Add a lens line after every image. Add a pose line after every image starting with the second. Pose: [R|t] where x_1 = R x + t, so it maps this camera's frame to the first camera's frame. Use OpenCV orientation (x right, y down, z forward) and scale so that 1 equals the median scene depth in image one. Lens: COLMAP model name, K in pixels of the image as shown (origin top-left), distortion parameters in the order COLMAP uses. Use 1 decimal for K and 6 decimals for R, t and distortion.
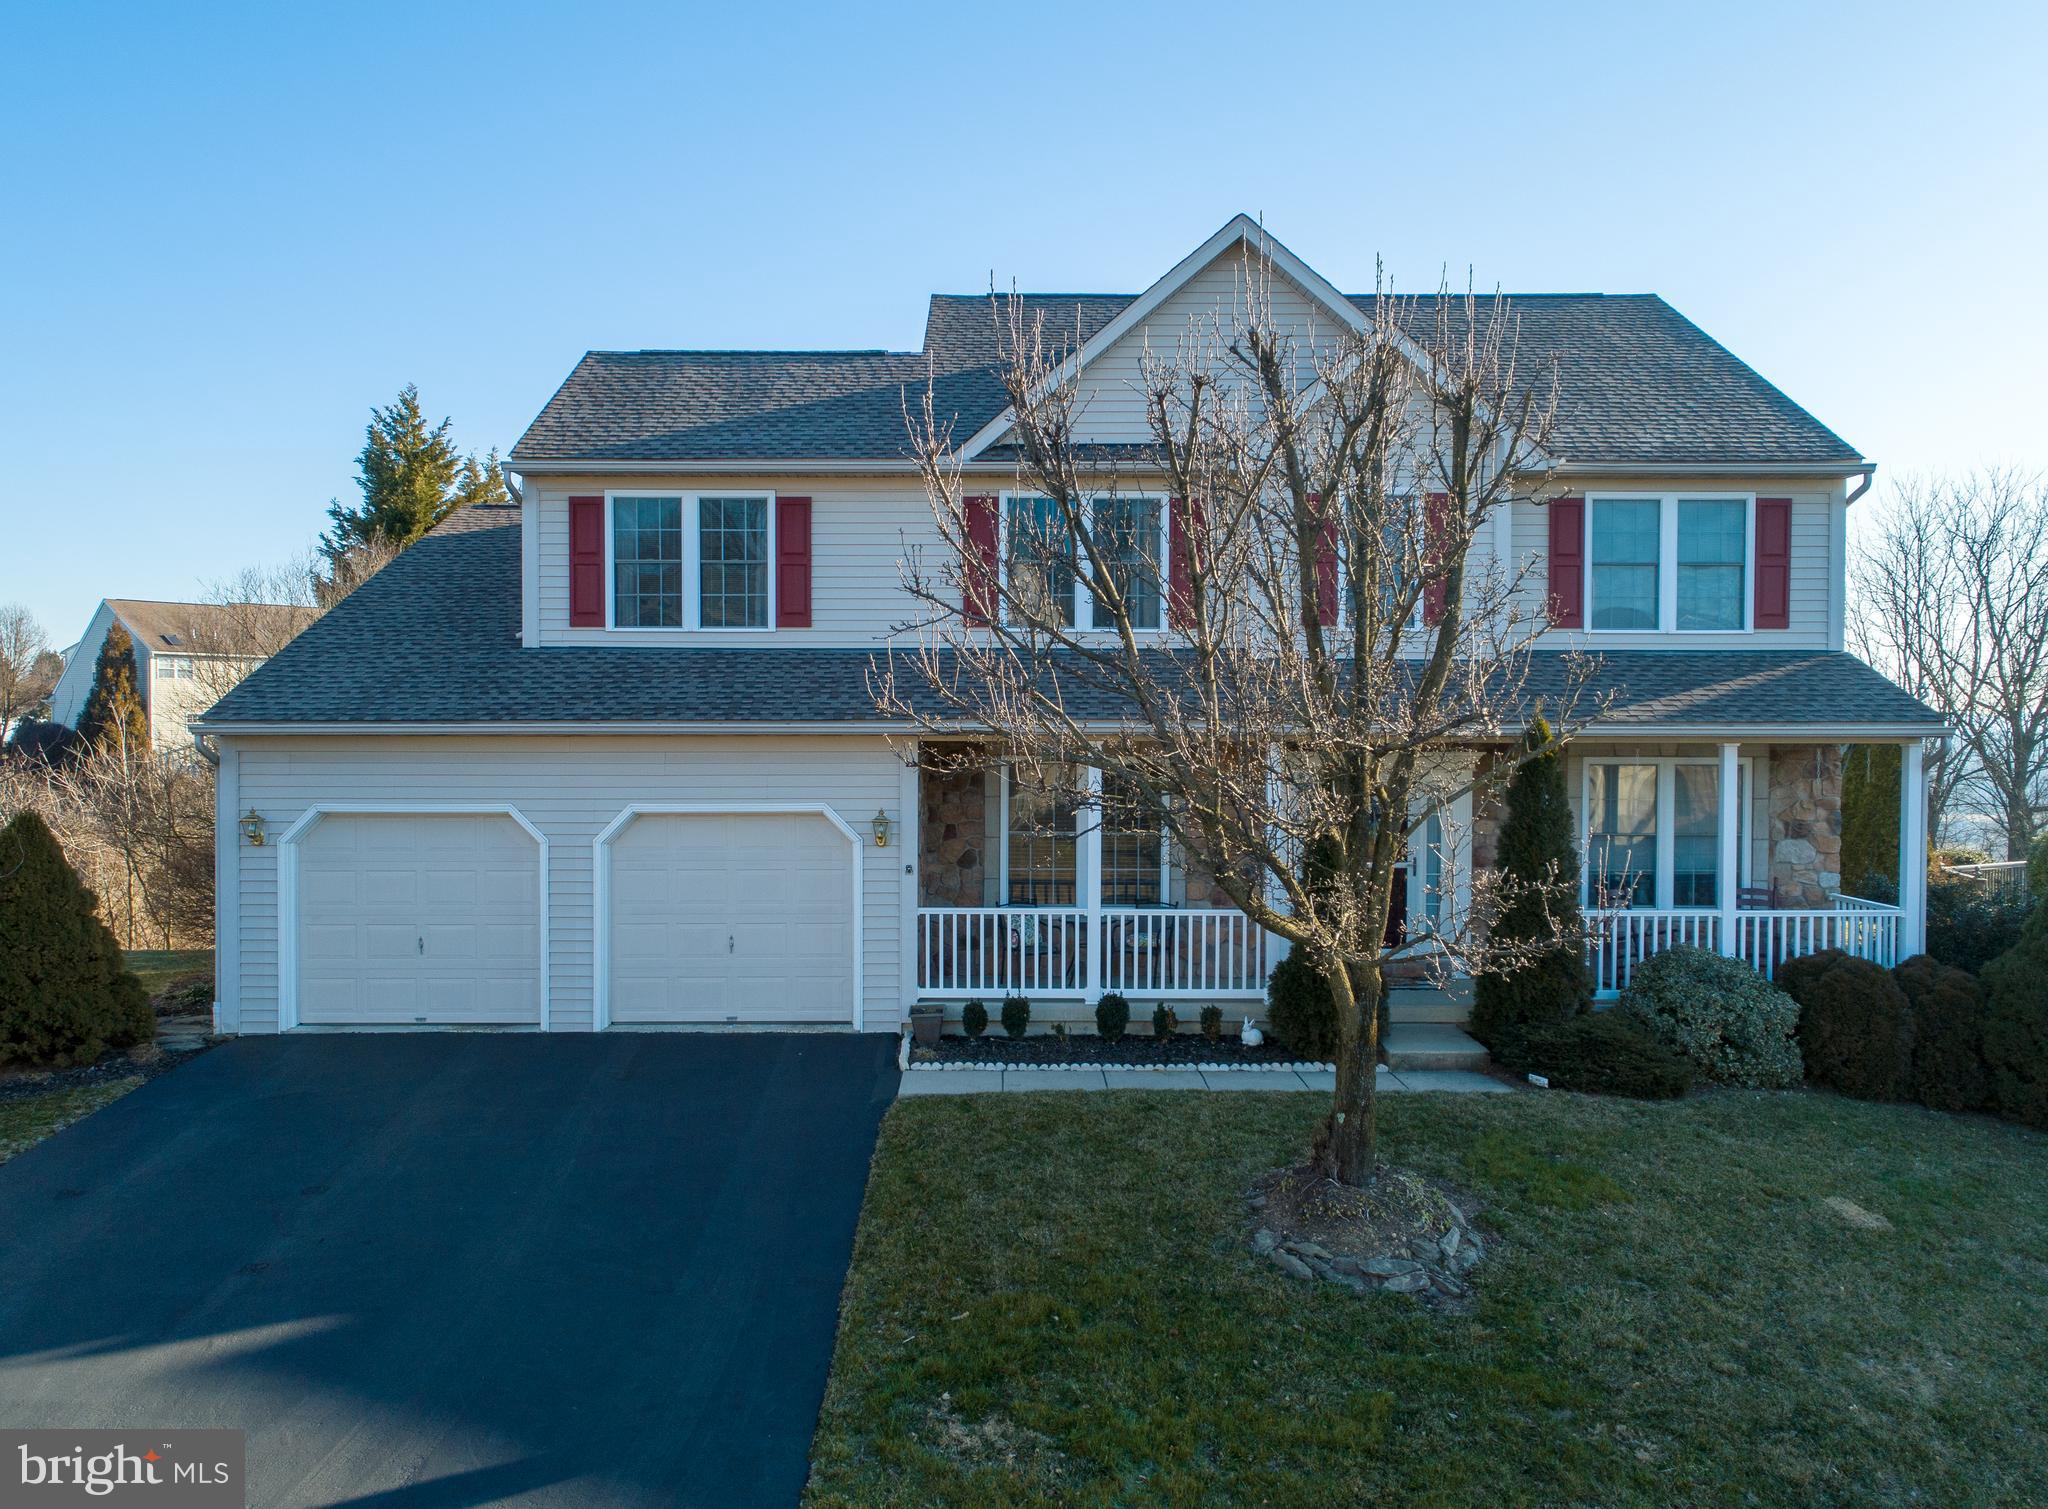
lens RADIAL K [[1582.3, 0, 1025.0], [0, 1582.3, 758.5], [0, 0, 1]] dist [0.010230, 0.006804]
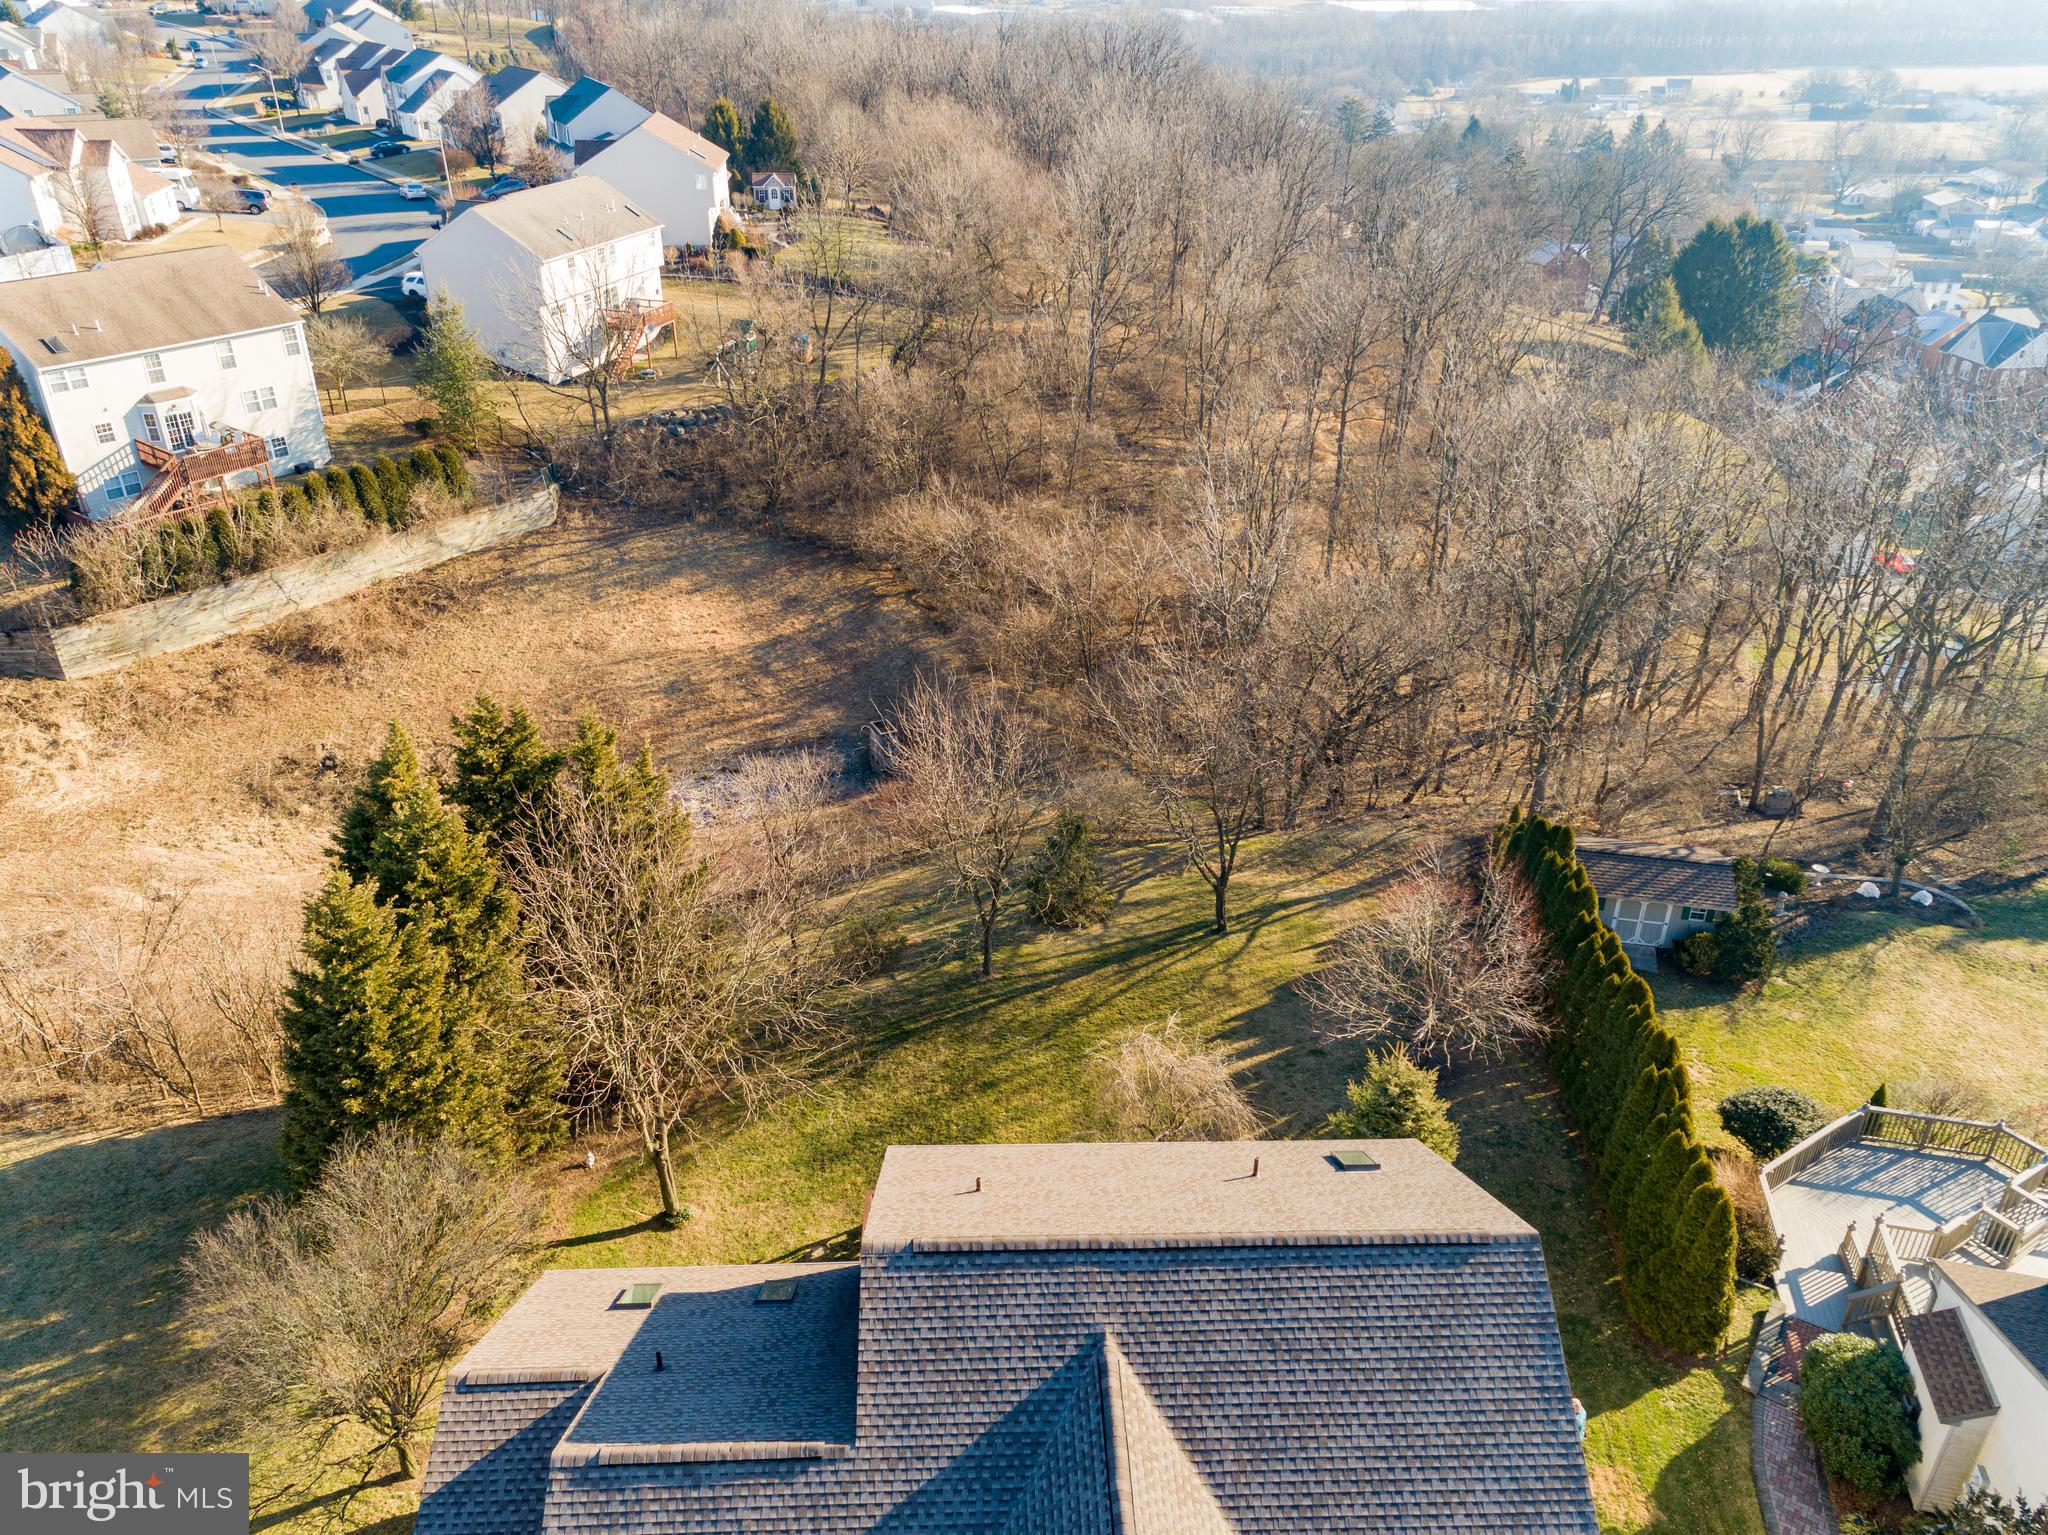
lens RADIAL K [[1542.0, 0, 1020.8], [0, 1542.0, 761.4], [0, 0, 1]] dist [0.026223, 0.005303]
pose [[0.999706, -0.009510, 0.022302, 0.037292], [-0.001890, 0.886479, 0.462766, -1.409108], [-0.024171, -0.462672, 0.886200, 0.298985]]
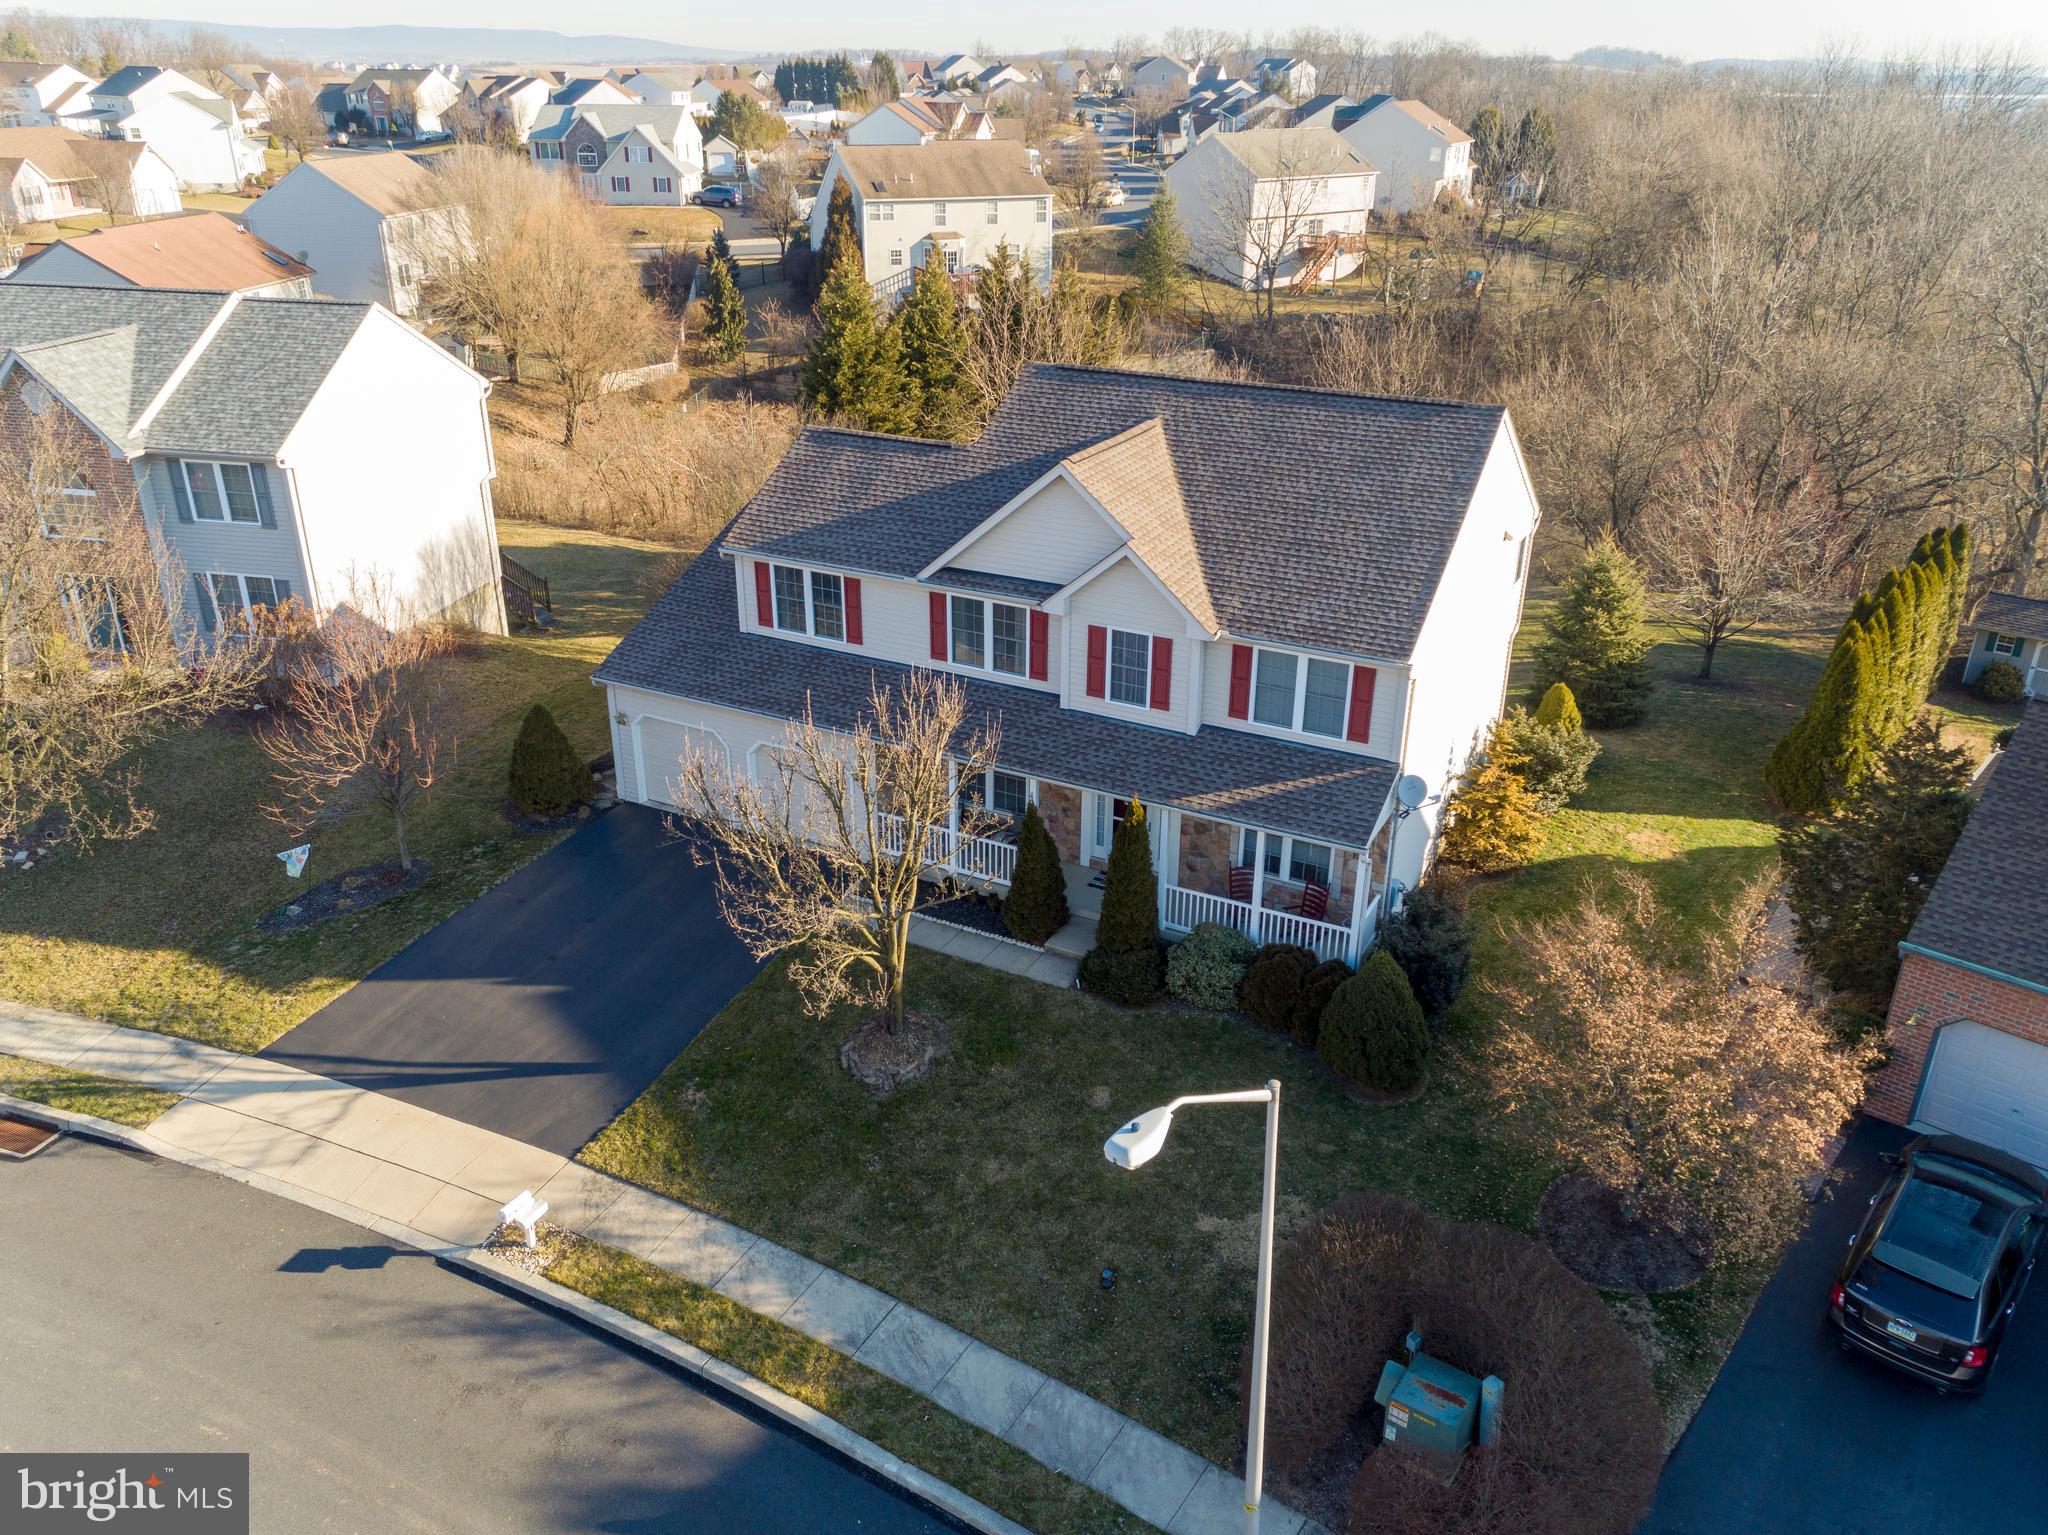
lens RADIAL K [[1533.1, 0, 1024.0], [0, 1533.1, 767.5], [0, 0, 1]] dist [0.027605, 0.000965]
pose [[0.881937, 0.199072, -0.427268, 0.872689], [-0.013363, 0.916637, 0.399497, -0.703379], [0.471178, -0.346622, 0.811076, -0.462407]]
